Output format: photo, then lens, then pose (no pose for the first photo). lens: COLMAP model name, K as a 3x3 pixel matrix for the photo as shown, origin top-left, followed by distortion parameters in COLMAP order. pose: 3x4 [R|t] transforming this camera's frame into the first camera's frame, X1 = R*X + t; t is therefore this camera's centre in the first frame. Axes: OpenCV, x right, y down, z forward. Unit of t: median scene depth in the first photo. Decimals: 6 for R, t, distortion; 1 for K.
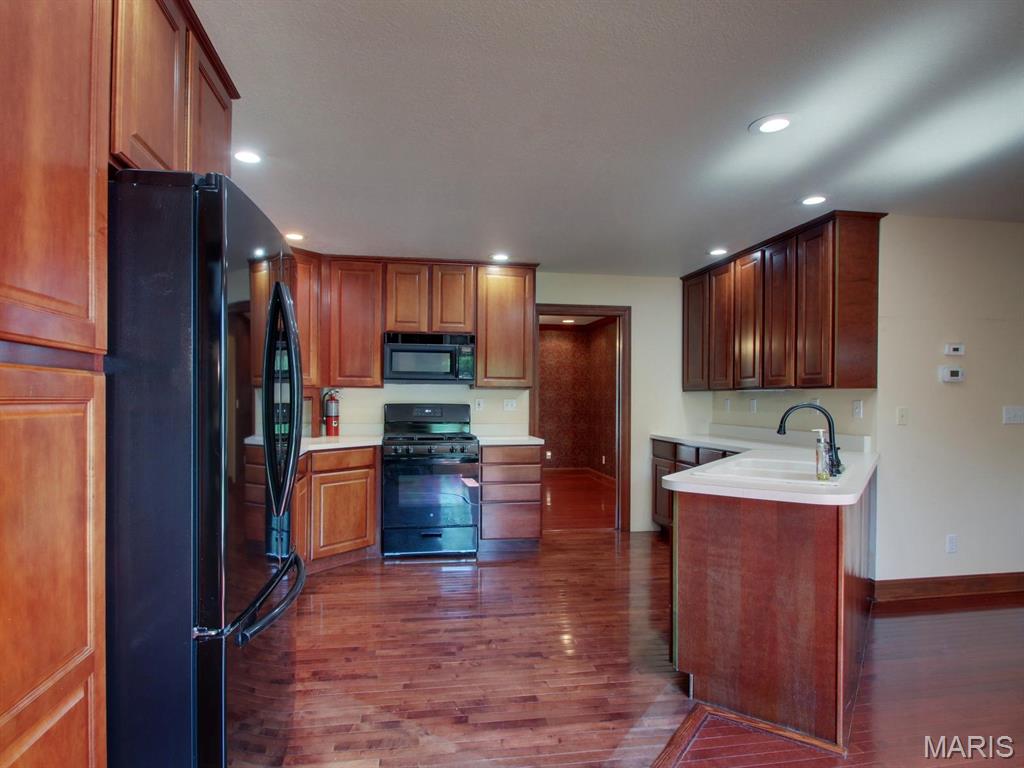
lens RADIAL K [[555.5, 0, 494.4], [0, 555.5, 403.0], [0, 0, 1]] dist [0.002273, -0.015424]
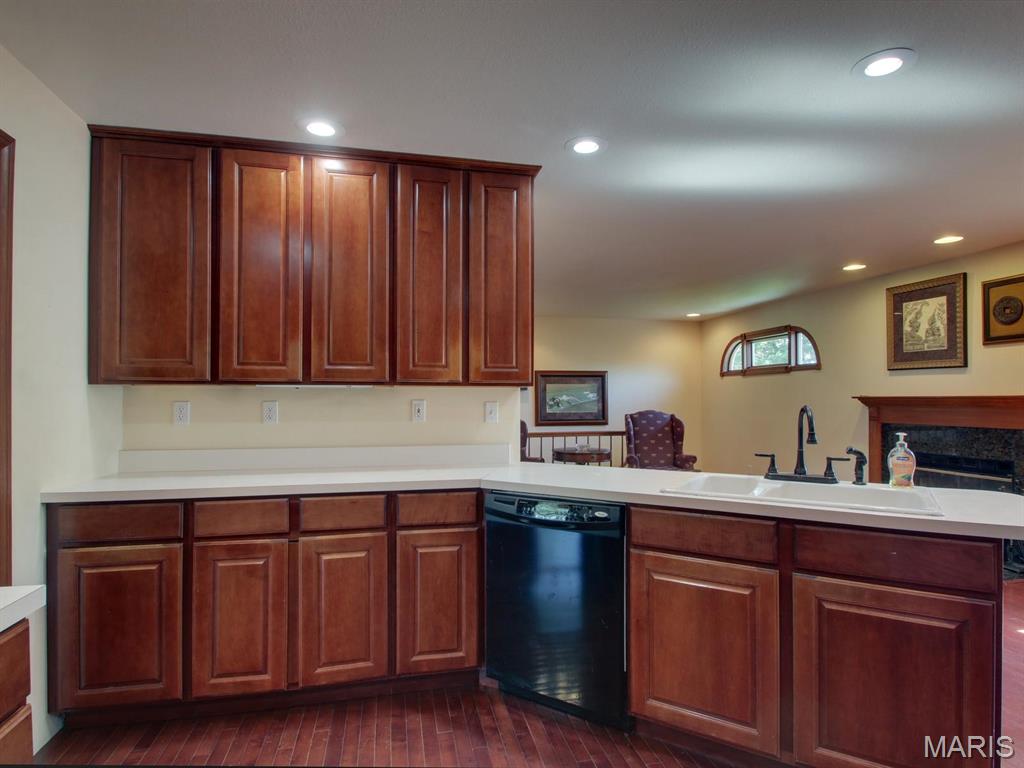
lens RADIAL K [[571.3, 0, 512.0], [0, 571.3, 384.0], [0, 0, 1]] dist [0.002198, 0.000486]
pose [[-0.050246, 0.024743, 0.998430, -0.228377], [0.009236, 0.999662, -0.024309, -0.011230], [-0.998694, 0.008000, -0.050458, 1.205756]]
